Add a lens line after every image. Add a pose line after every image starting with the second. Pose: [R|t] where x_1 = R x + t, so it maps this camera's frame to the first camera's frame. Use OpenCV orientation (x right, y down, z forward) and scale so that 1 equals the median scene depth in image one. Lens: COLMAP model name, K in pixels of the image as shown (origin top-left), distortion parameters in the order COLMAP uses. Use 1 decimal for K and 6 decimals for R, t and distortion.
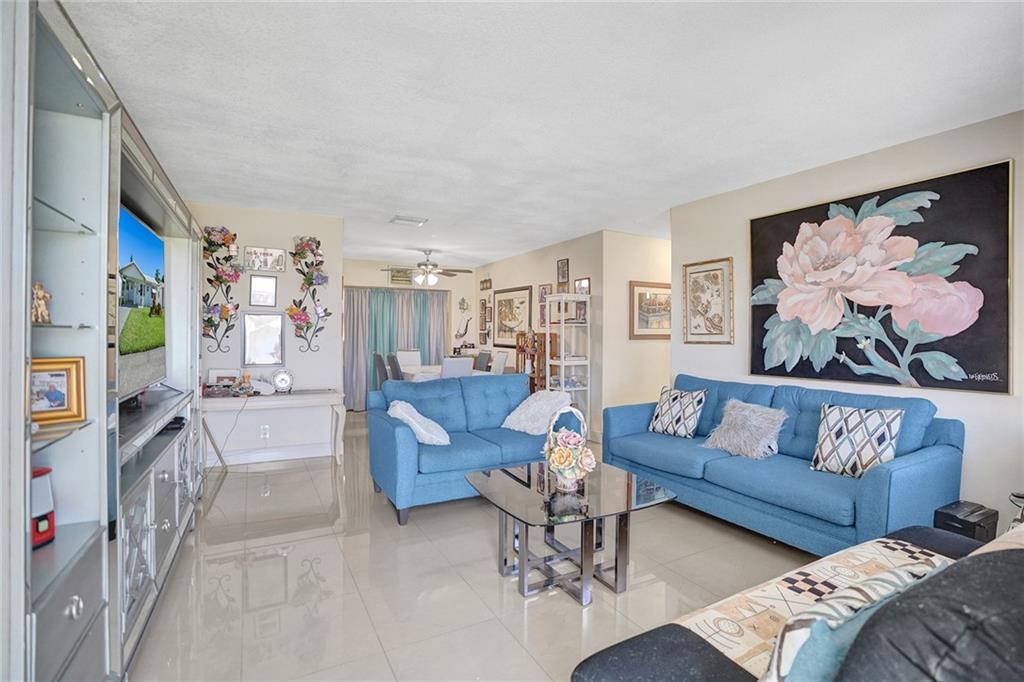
lens RADIAL K [[486.1, 0, 524.2], [0, 486.1, 335.8], [0, 0, 1]] dist [-0.069971, 0.025737]
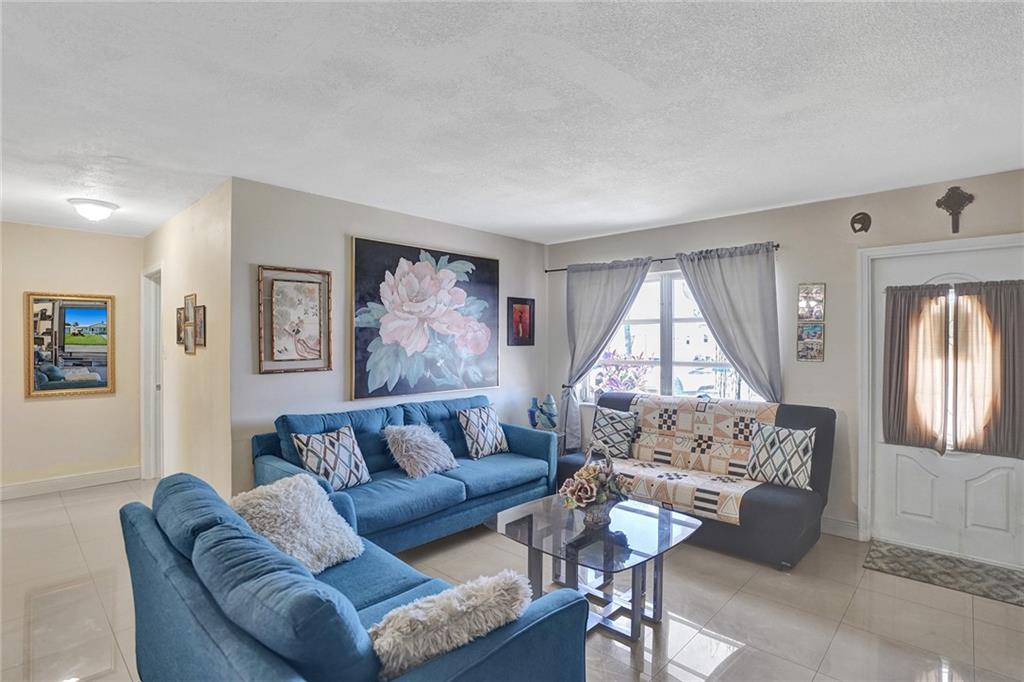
lens RADIAL K [[486.1, 0, 524.2], [0, 486.1, 335.8], [0, 0, 1]] dist [-0.069971, 0.025737]
pose [[-0.293218, -0.003176, 0.956040, -0.575813], [0.000236, 0.999994, 0.003395, -0.054500], [-0.956046, 0.001221, -0.293215, 1.018170]]
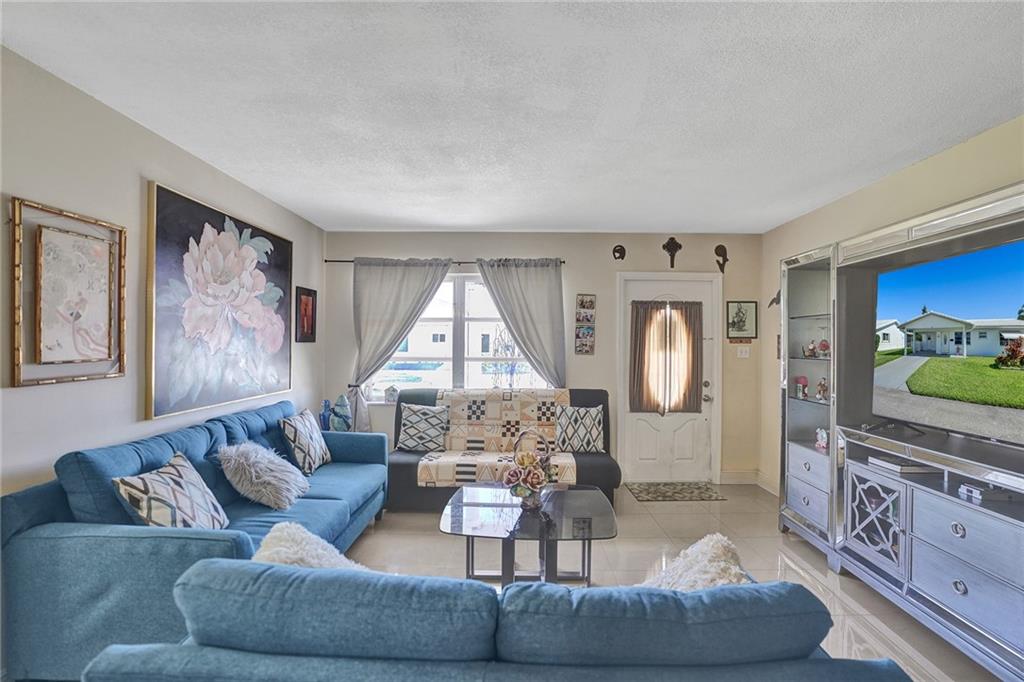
lens RADIAL K [[468.9, 0, 504.3], [0, 468.9, 340.3], [0, 0, 1]] dist [-0.073959, 0.025018]
pose [[-0.845009, -0.016268, 0.534505, -0.283675], [-0.014647, 0.999866, 0.007275, -0.042035], [-0.534552, -0.001681, -0.845134, 1.346616]]
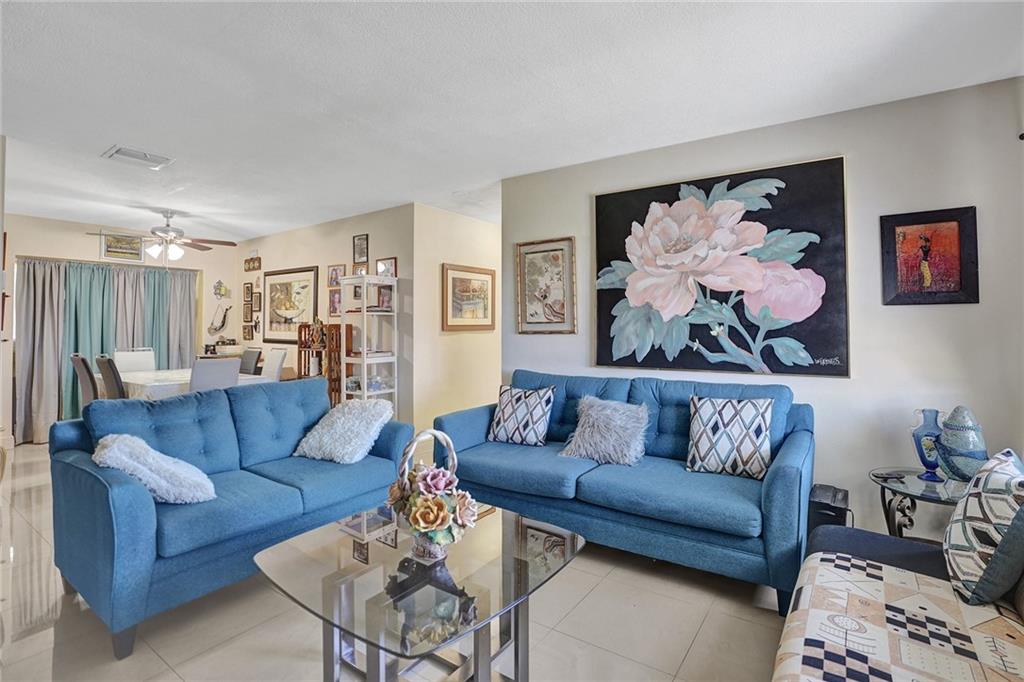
lens RADIAL K [[489.4, 0, 522.1], [0, 489.4, 319.5], [0, 0, 1]] dist [-0.076092, 0.029407]
pose [[0.898866, -0.001878, 0.438220, -0.060789], [0.010180, 0.999810, -0.016597, 0.005413], [-0.438106, 0.019379, 0.898715, 0.248629]]
